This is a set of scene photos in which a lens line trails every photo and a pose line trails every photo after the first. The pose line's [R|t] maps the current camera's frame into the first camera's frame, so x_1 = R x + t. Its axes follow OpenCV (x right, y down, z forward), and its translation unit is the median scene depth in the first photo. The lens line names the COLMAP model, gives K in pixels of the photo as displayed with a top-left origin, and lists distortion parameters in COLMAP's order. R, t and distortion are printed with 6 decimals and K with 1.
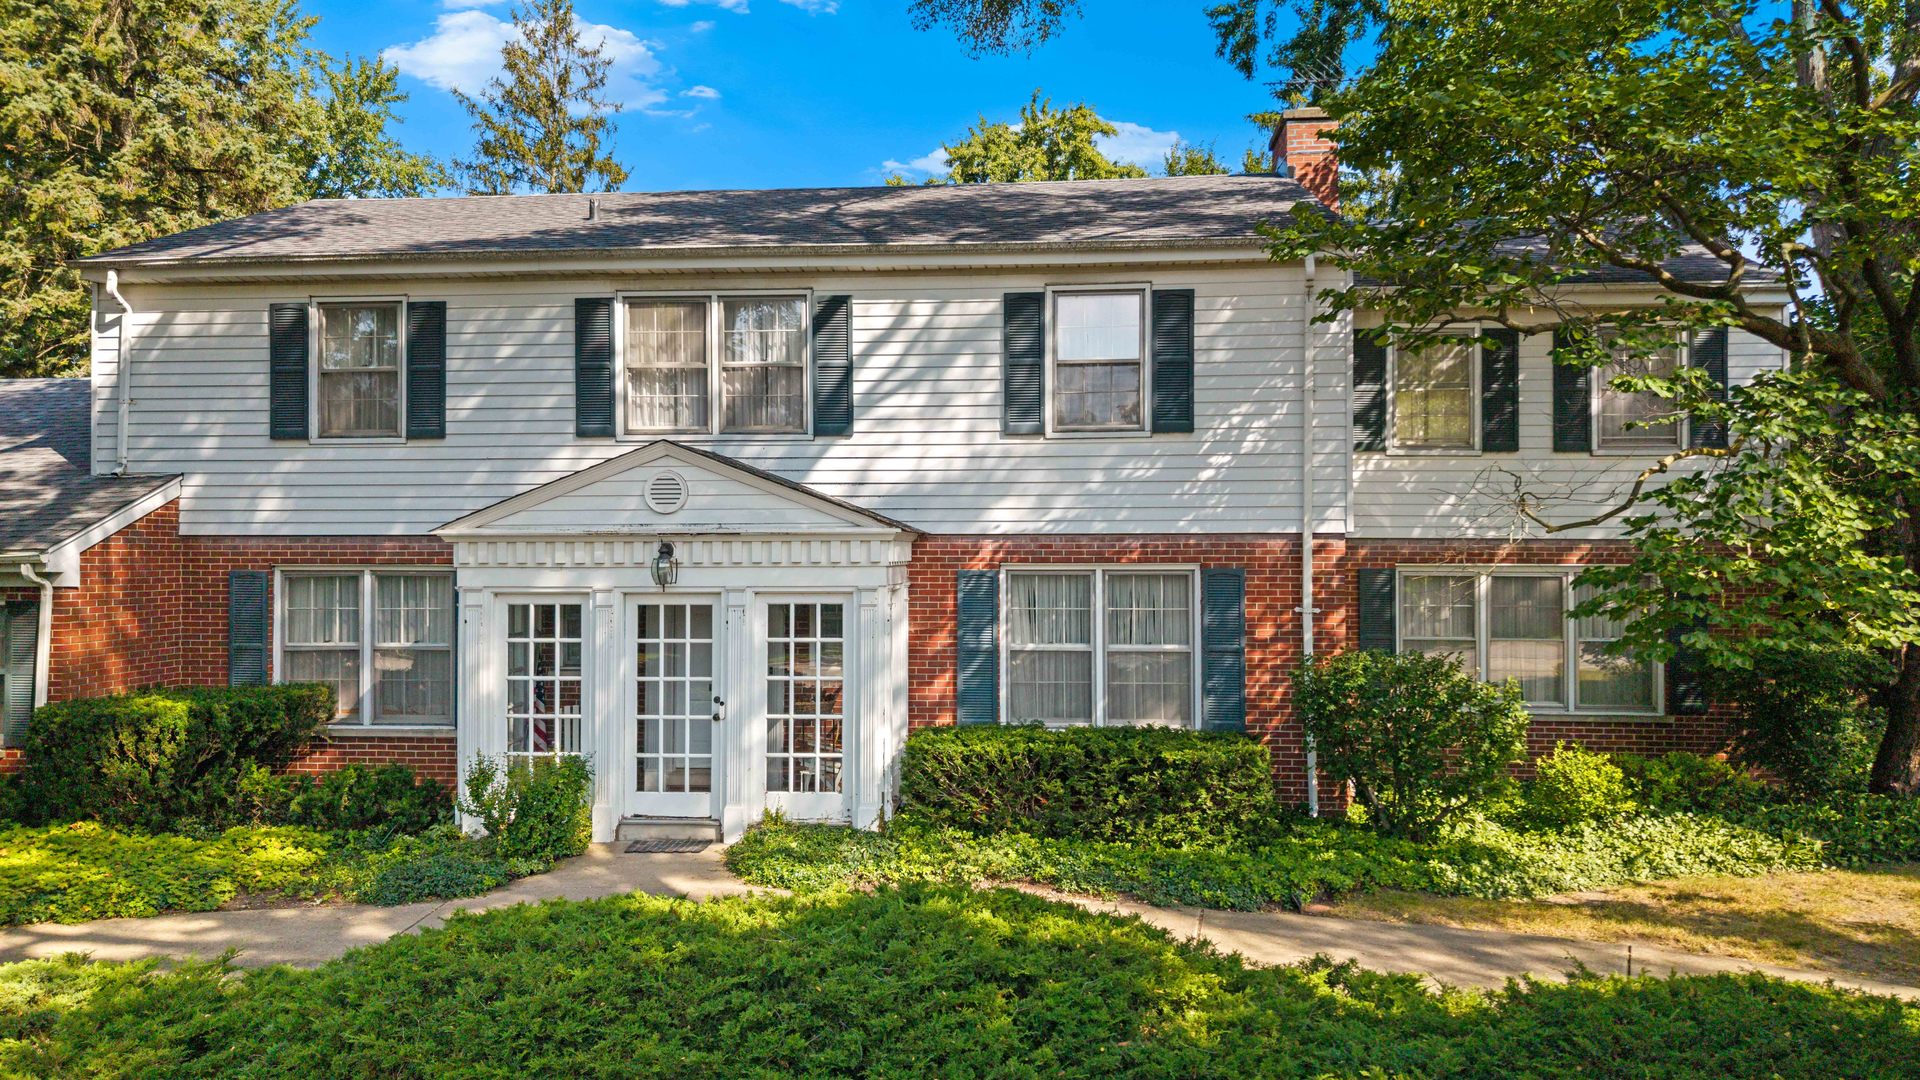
lens RADIAL K [[1500.9, 0, 960.0], [0, 1500.9, 540.0], [0, 0, 1]] dist [0.001383, 0.000494]
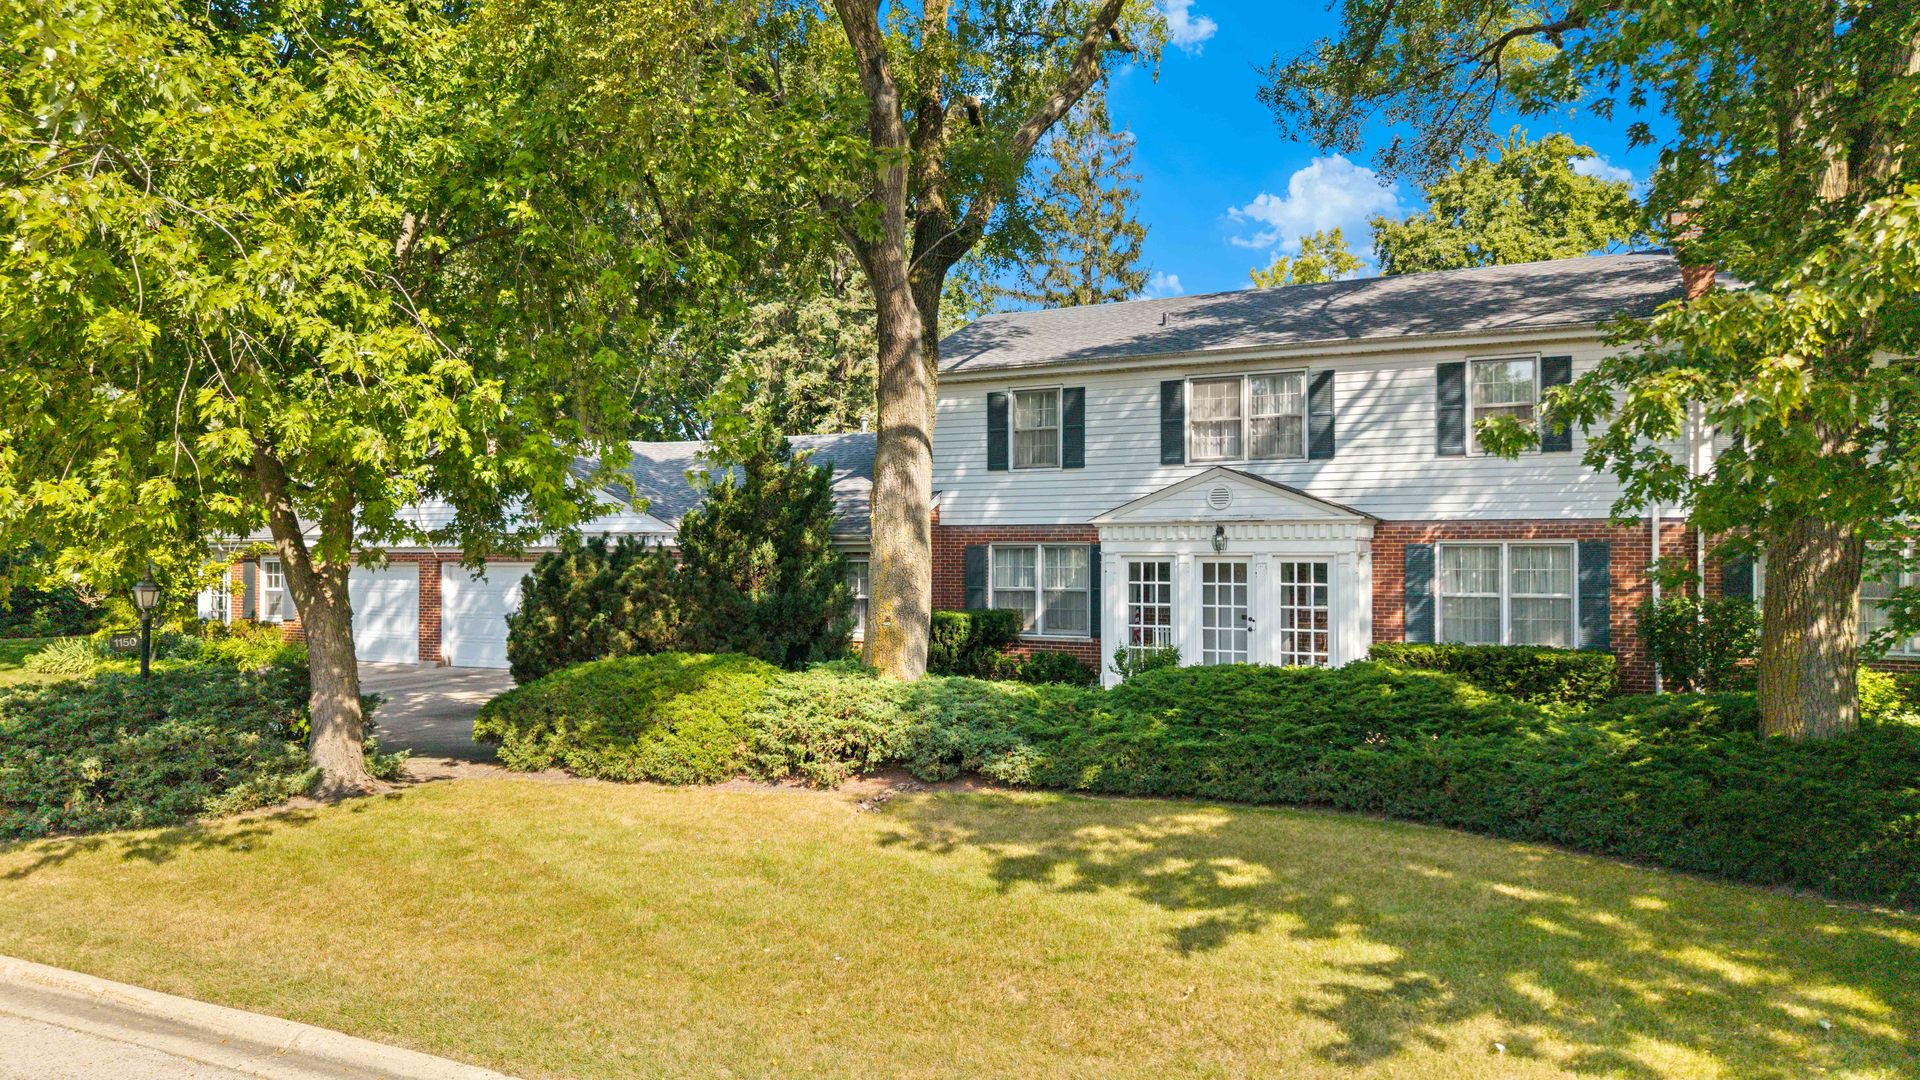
lens RADIAL K [[1275.0, 0, 958.8], [0, 1275.0, 562.5], [0, 0, 1]] dist [0.087895, -0.188227]
pose [[0.935990, 0.003081, -0.352012, 0.034338], [0.004810, 0.999756, 0.021538, 0.008721], [0.351993, -0.021853, 0.935748, -0.412048]]
